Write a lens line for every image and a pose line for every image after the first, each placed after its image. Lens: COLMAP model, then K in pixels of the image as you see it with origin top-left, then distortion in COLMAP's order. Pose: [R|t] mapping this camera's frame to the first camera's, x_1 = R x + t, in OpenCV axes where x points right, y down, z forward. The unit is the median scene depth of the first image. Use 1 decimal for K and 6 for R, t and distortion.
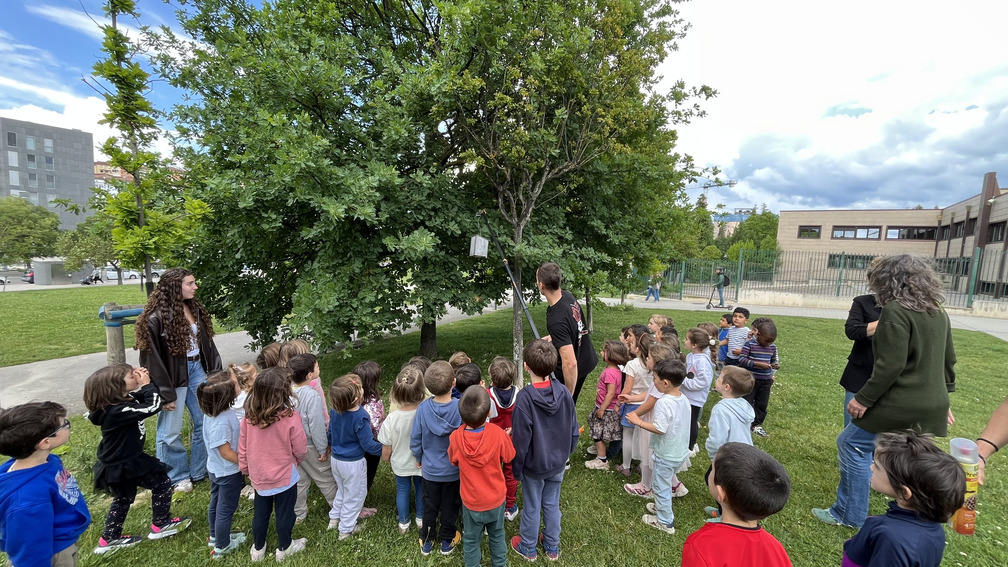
lens RADIAL K [[408.2, 0, 503.4], [0, 408.2, 281.9], [0, 0, 1]] dist [-0.001371, -0.000777]
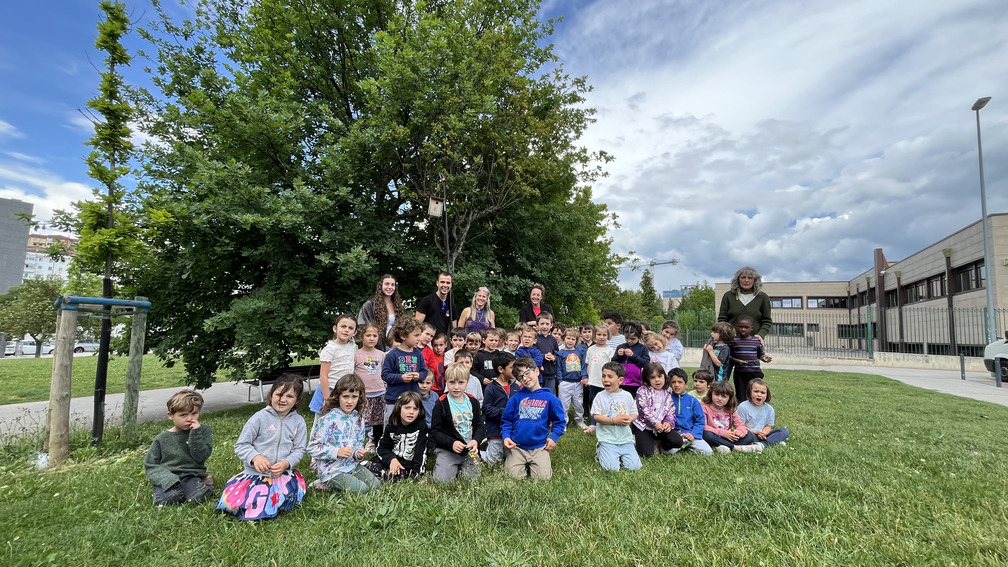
lens RADIAL K [[408.2, 0, 504.9], [0, 408.2, 285.4], [0, 0, 1]] dist [-0.001371, -0.000777]
pose [[0.995156, -0.000639, 0.098306, 0.053259], [0.018591, 0.983159, -0.181804, 0.110776], [-0.096535, 0.182751, 0.978408, -0.094247]]
